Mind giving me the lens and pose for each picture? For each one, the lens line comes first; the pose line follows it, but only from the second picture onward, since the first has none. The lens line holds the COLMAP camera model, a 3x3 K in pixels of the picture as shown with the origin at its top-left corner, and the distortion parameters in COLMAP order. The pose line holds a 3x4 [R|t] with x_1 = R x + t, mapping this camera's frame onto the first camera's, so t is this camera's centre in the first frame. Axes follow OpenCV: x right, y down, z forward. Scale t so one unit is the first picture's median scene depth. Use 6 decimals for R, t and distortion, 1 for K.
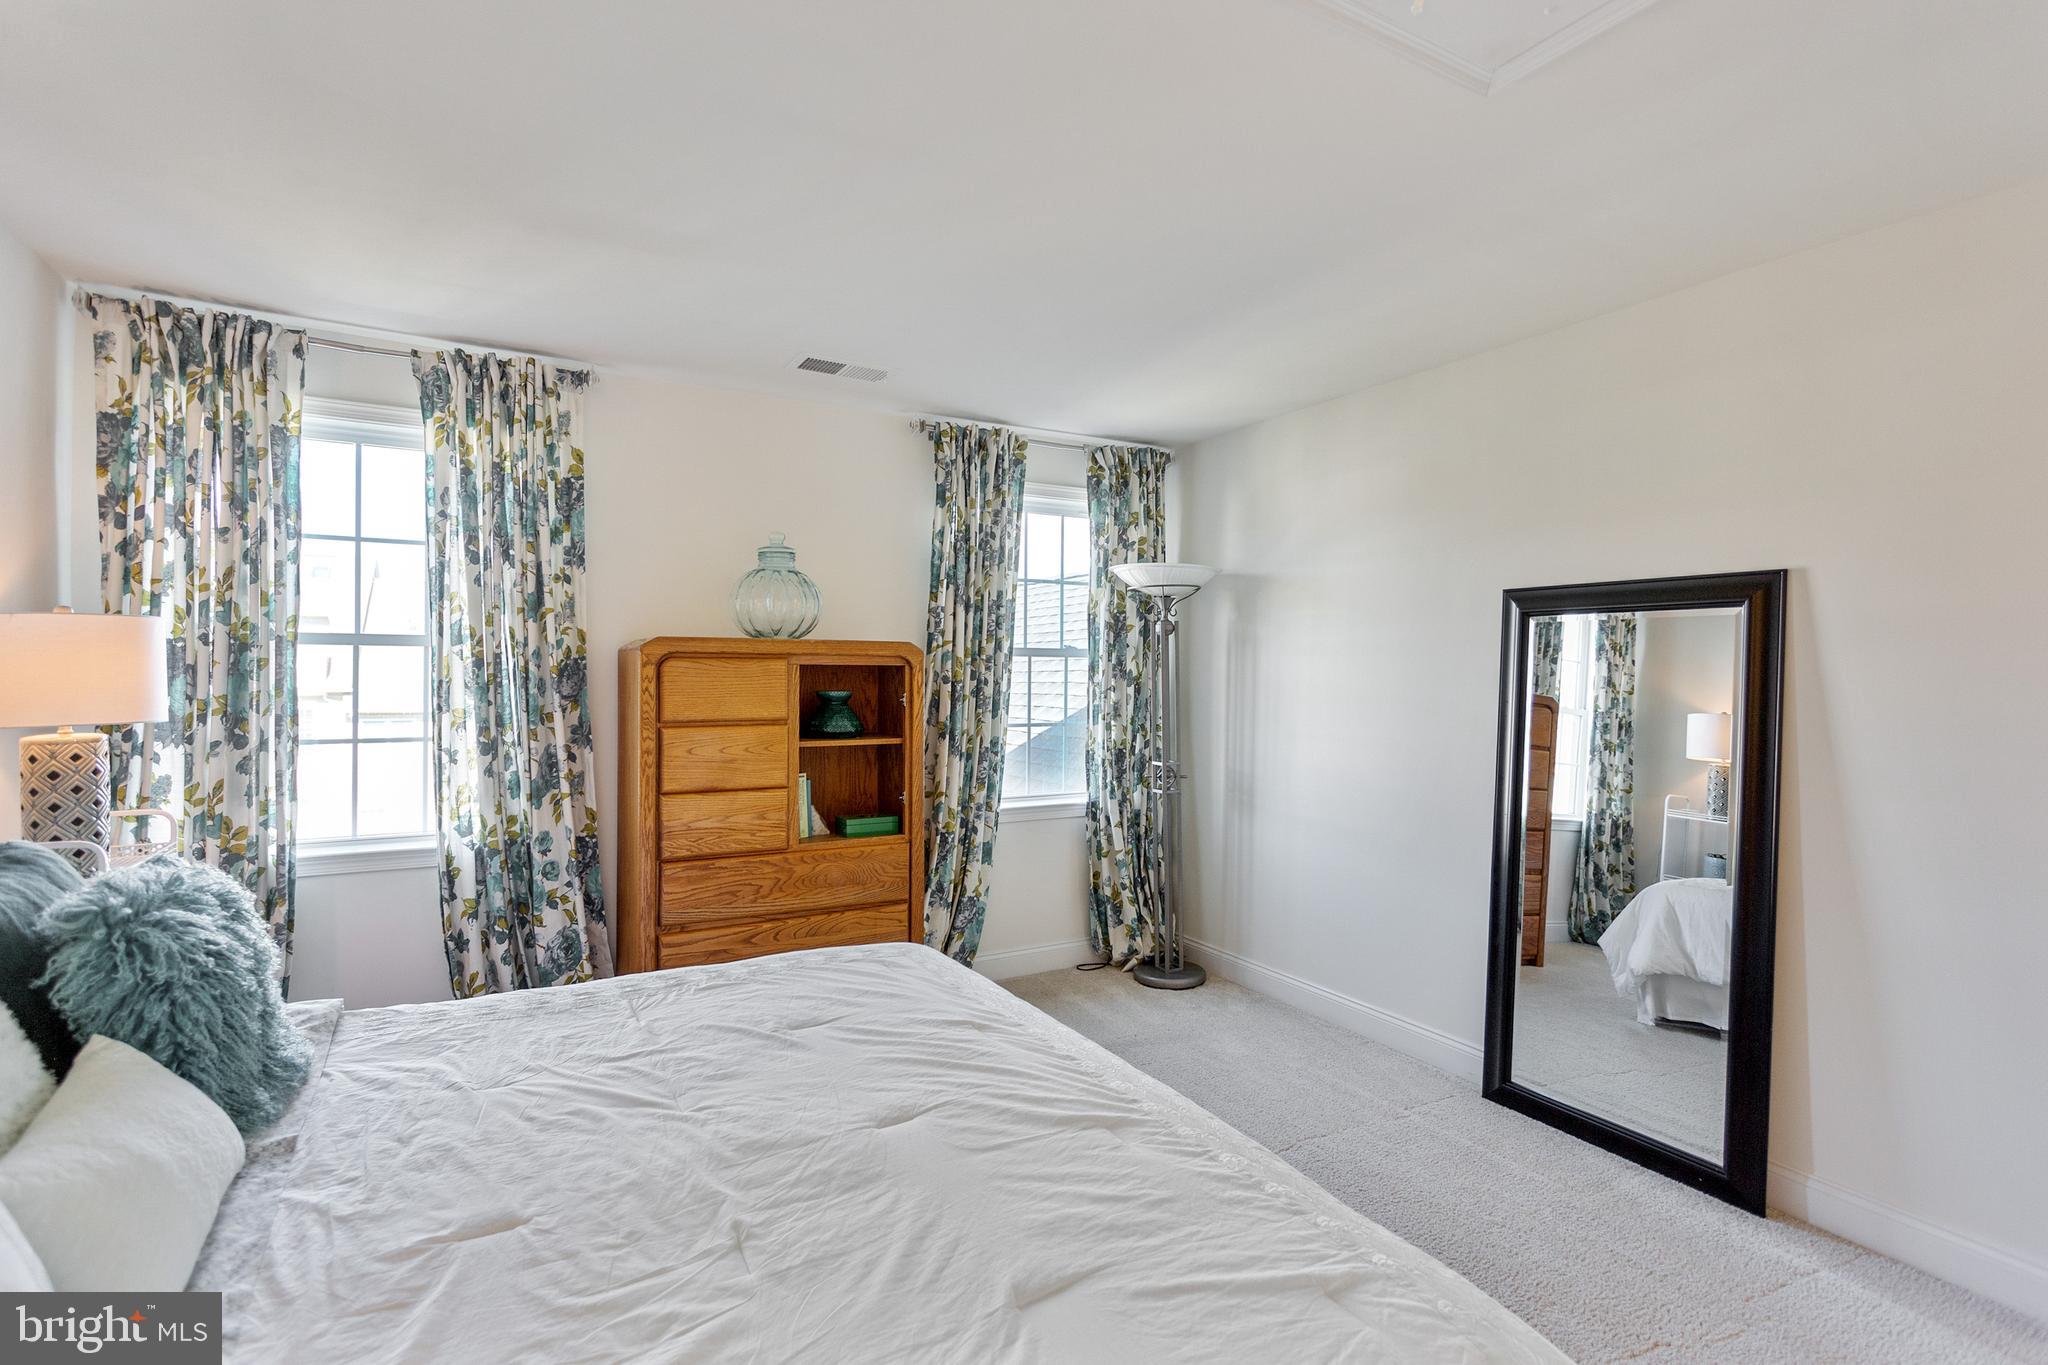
lens RADIAL K [[966.9, 0, 1024.0], [0, 966.9, 682.5], [0, 0, 1]] dist [-0.000149, 0.000104]
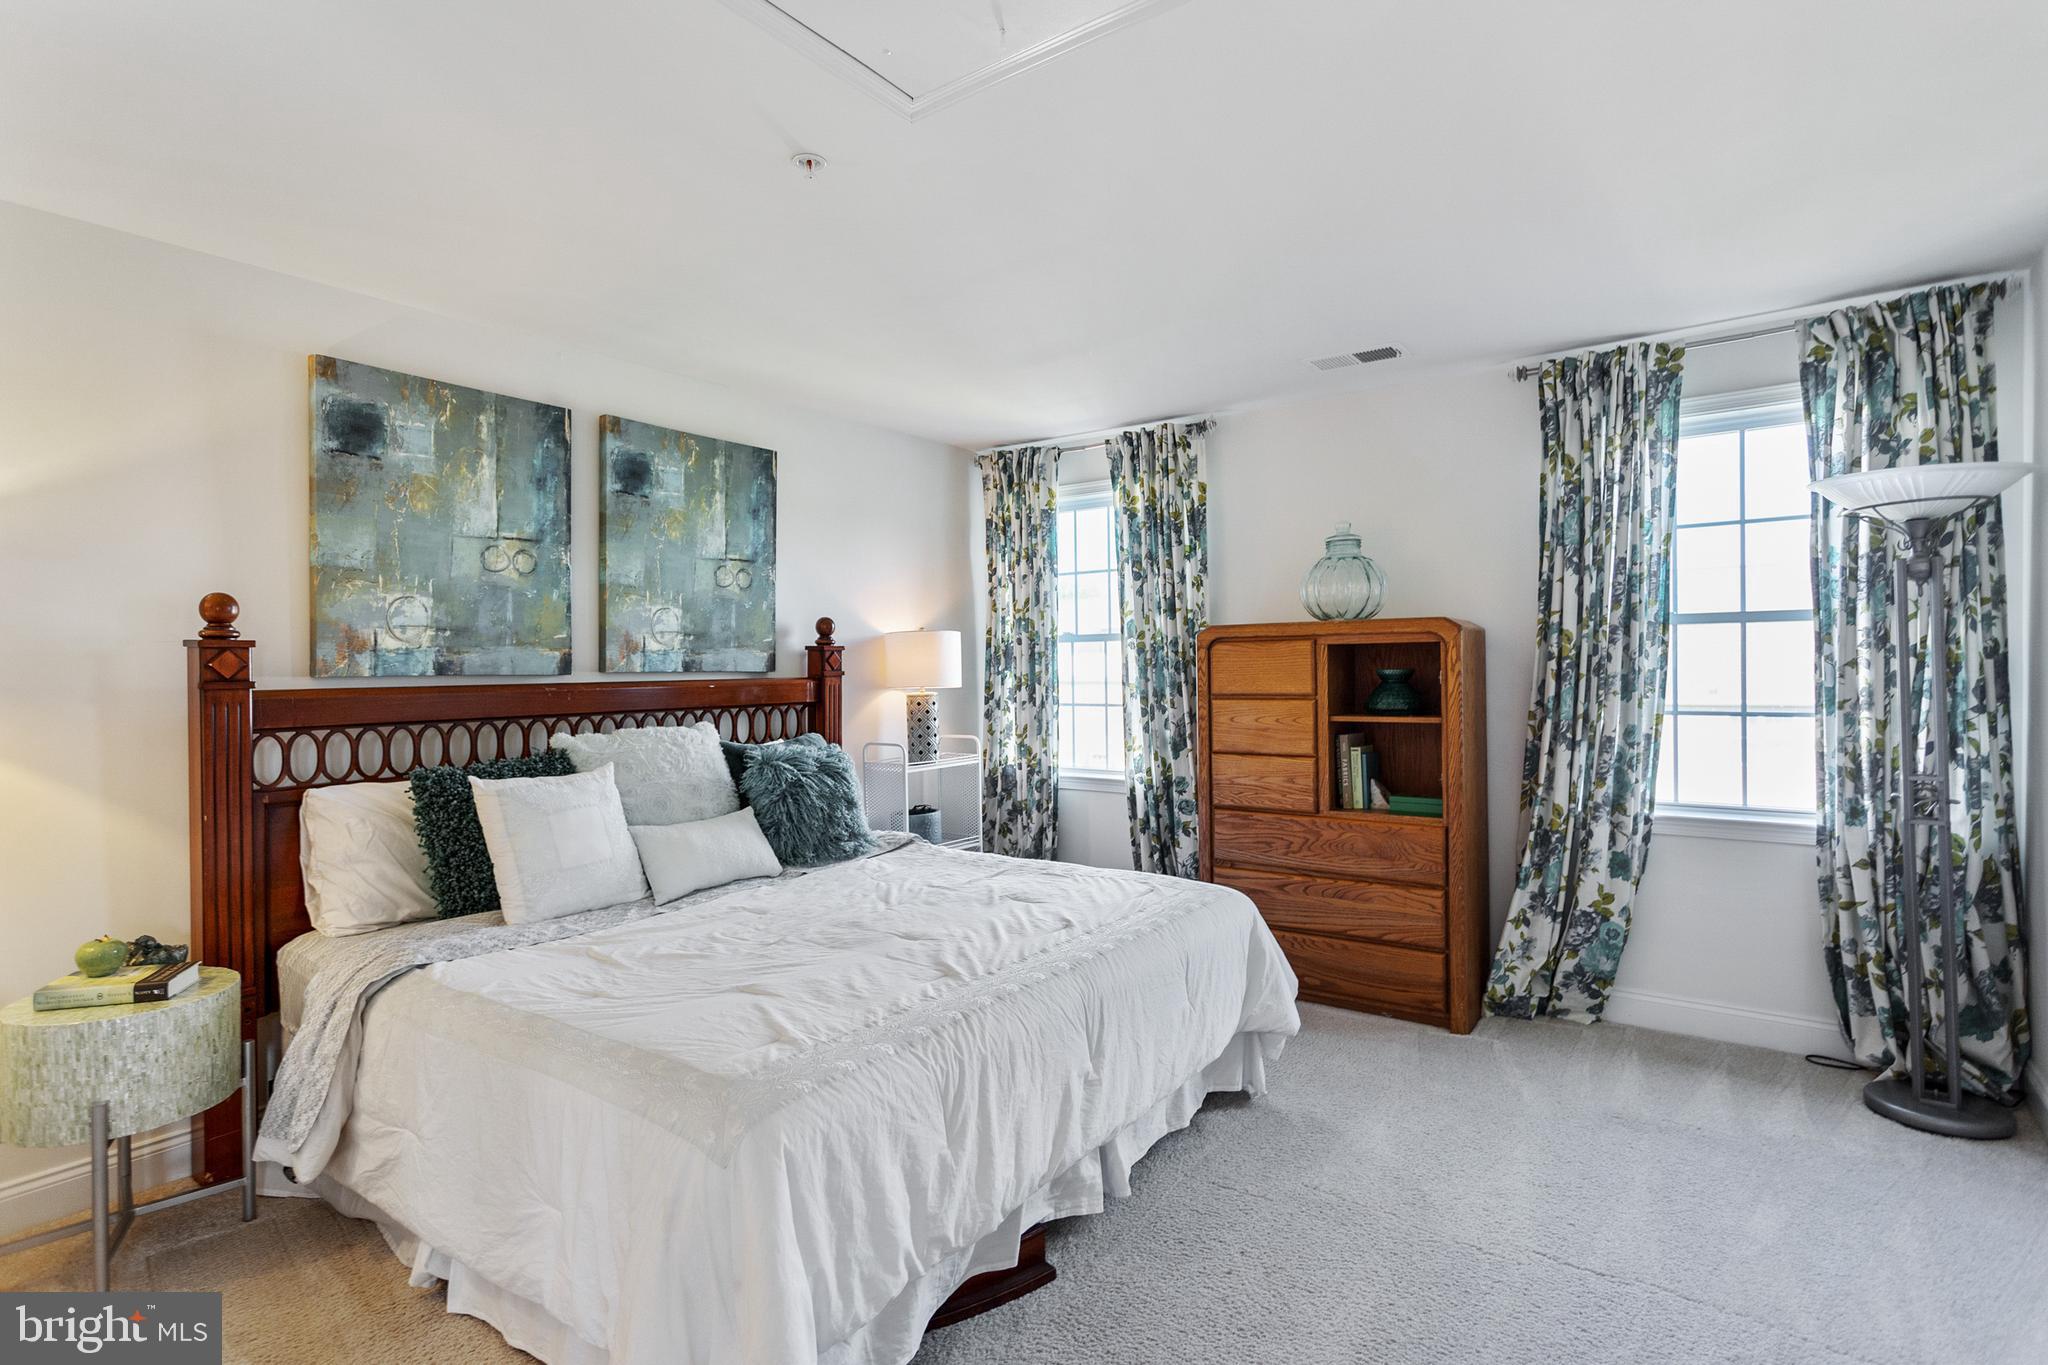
lens RADIAL K [[991.0, 0, 1017.6], [0, 991.0, 680.1], [0, 0, 1]] dist [0.002020, 0.000629]
pose [[0.416108, 0.000135, -0.909315, 0.641778], [0.006527, 0.999974, 0.003135, 0.015764], [0.909292, -0.007239, 0.416096, 0.228565]]
